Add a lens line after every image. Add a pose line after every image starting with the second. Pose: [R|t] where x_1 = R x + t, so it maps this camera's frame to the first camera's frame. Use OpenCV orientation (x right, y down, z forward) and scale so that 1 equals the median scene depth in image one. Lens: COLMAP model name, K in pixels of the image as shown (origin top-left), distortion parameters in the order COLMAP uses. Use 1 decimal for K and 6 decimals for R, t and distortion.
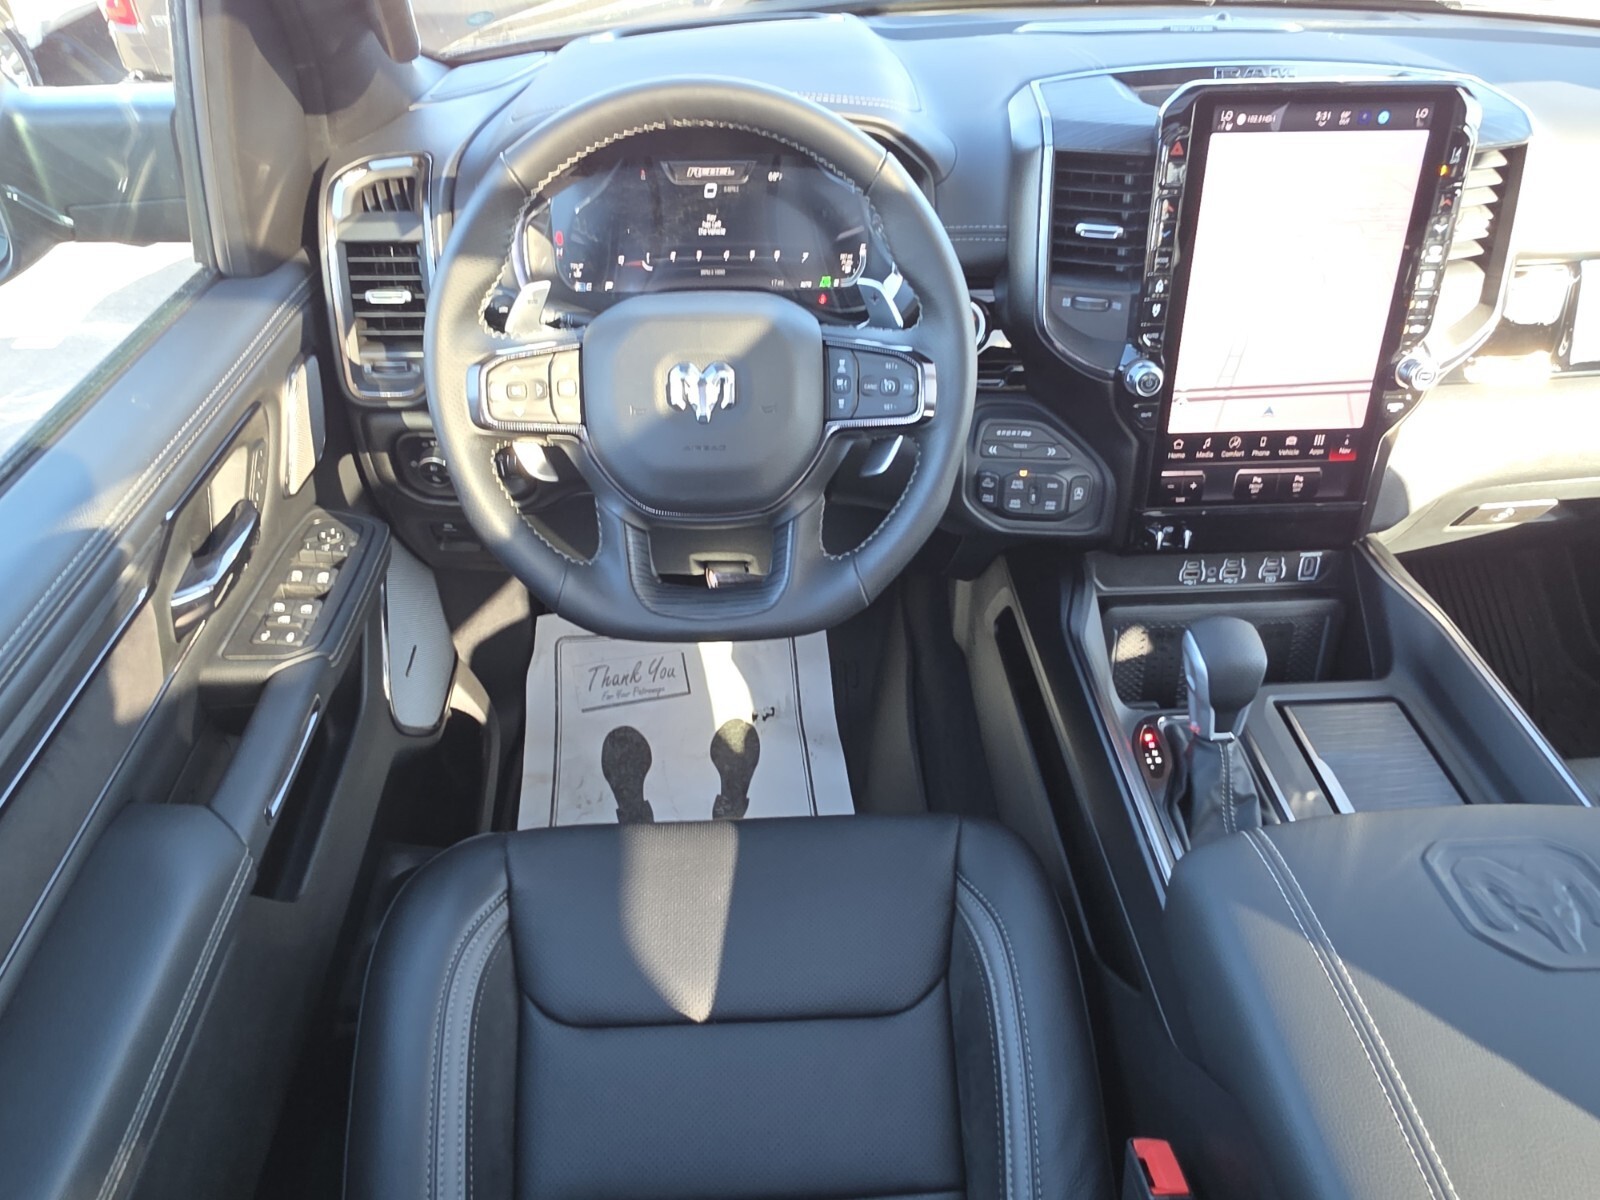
lens RADIAL K [[1091.3, 0, 800.0], [0, 1091.3, 600.0], [0, 0, 1]] dist [0.003964, -0.000471]
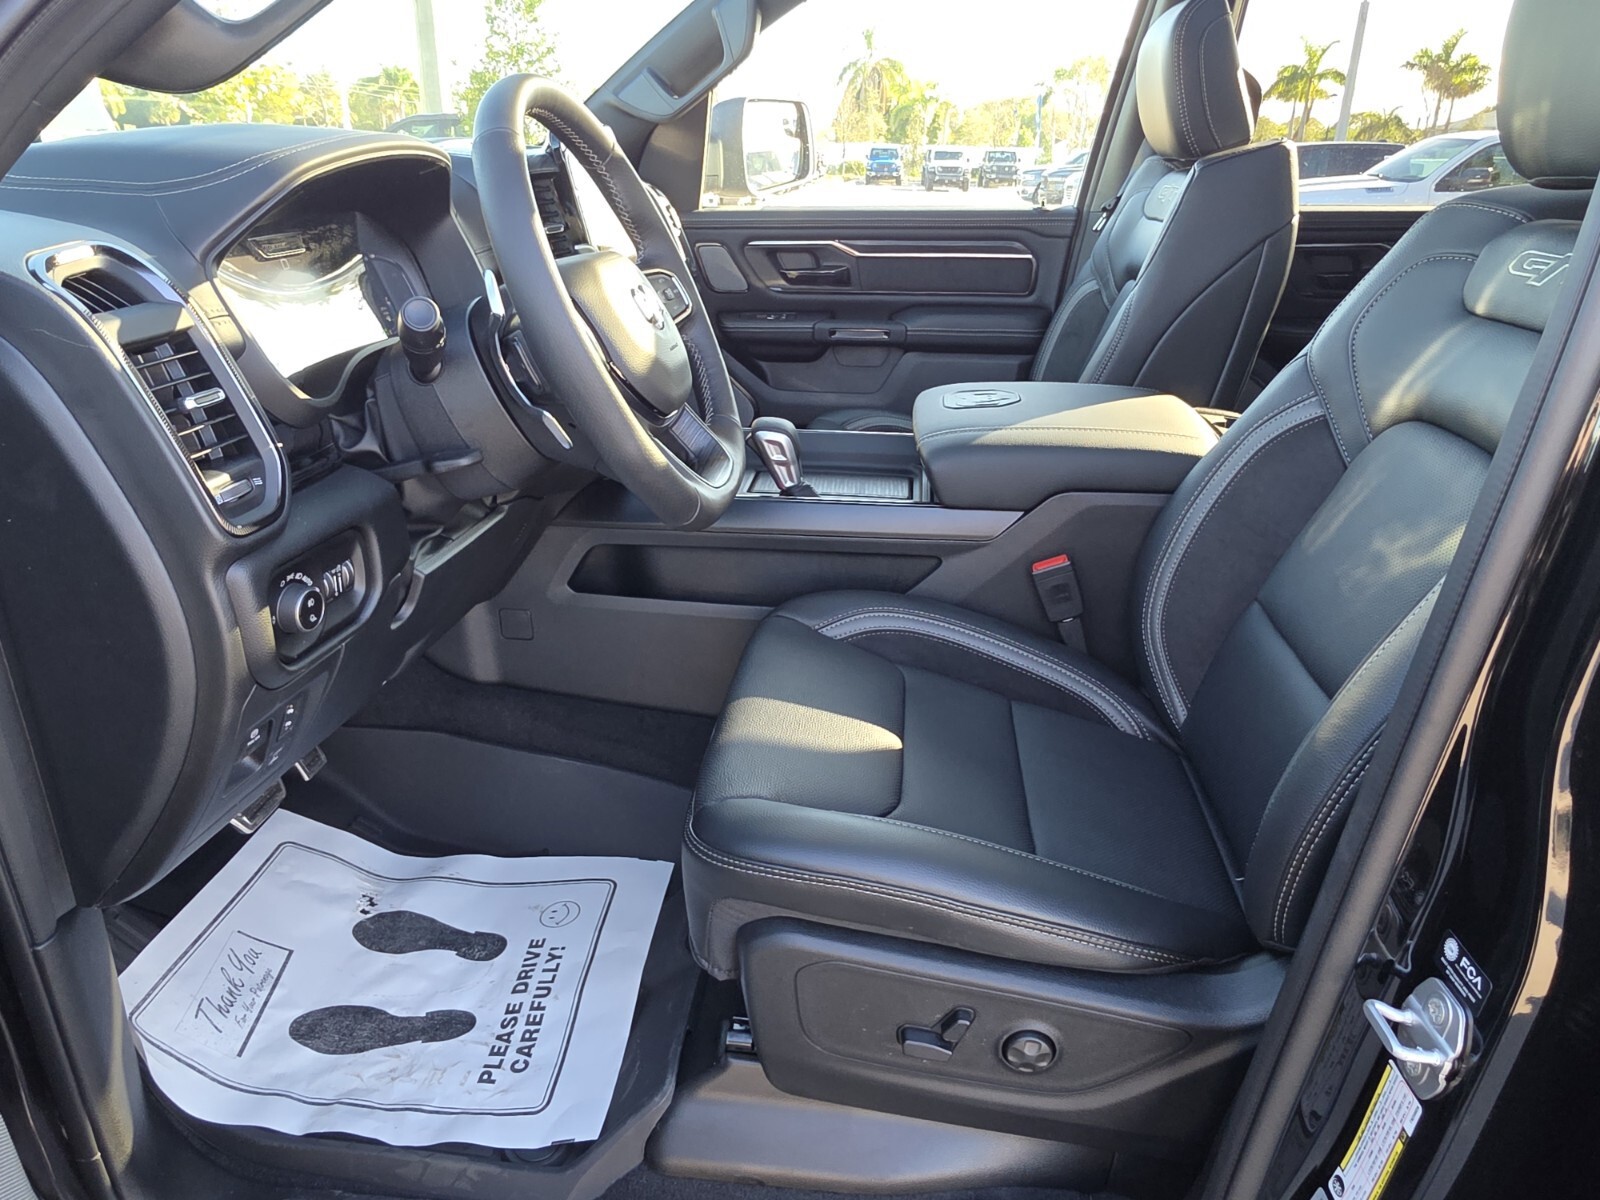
lens RADIAL K [[1091.3, 0, 800.0], [0, 1091.3, 600.0], [0, 0, 1]] dist [0.003964, -0.000471]
pose [[0.155451, -0.380764, 0.911512, -1.027783], [0.616002, 0.758714, 0.211882, -0.074272], [-0.772254, 0.528556, 0.352494, 0.473705]]
